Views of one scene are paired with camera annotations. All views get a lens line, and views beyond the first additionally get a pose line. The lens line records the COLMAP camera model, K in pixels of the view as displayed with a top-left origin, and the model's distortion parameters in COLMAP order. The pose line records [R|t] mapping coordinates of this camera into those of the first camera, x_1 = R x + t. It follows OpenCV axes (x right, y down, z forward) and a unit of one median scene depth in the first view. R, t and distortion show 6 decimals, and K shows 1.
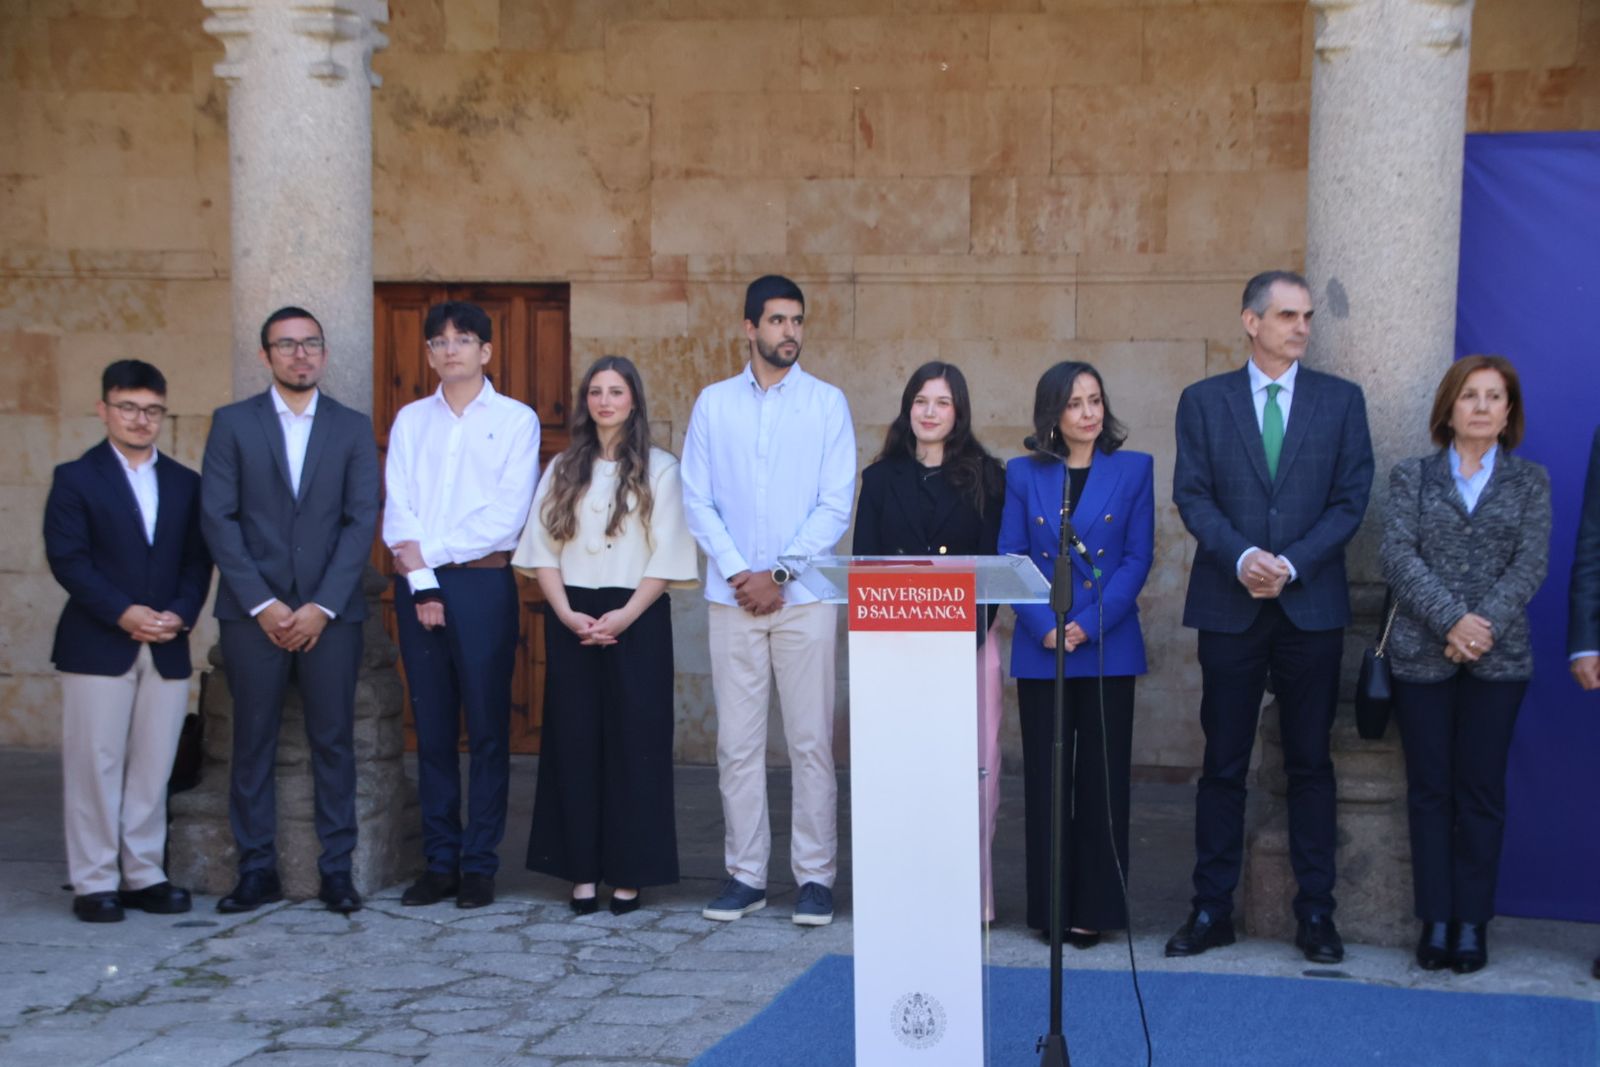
lens RADIAL K [[3165.3, 0, 800.0], [0, 3165.3, 533.5], [0, 0, 1]] dist [0.269898, 1.522297]
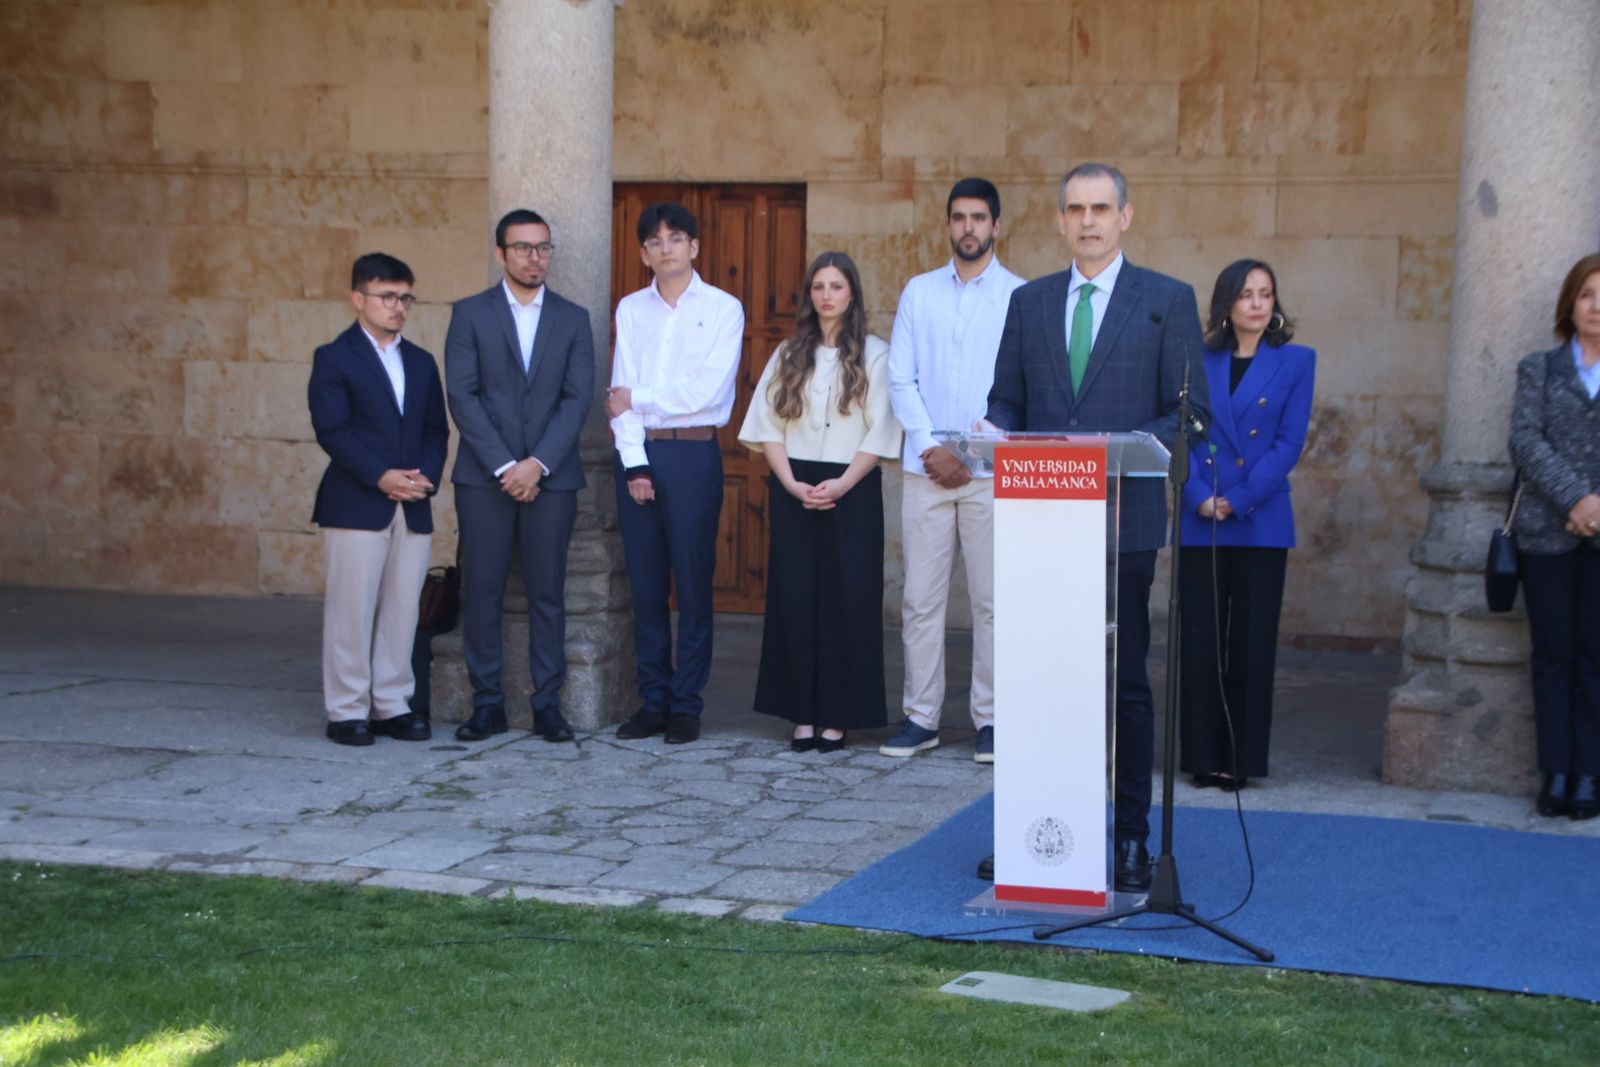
lens RADIAL K [[3165.3, 0, 800.0], [0, 3165.3, 533.5], [0, 0, 1]] dist [0.269898, 1.522297]
pose [[0.993890, 0.016150, -0.109189, 0.055458], [-0.012426, 0.999320, 0.034701, 0.003942], [0.109675, -0.033132, 0.993415, -0.102141]]
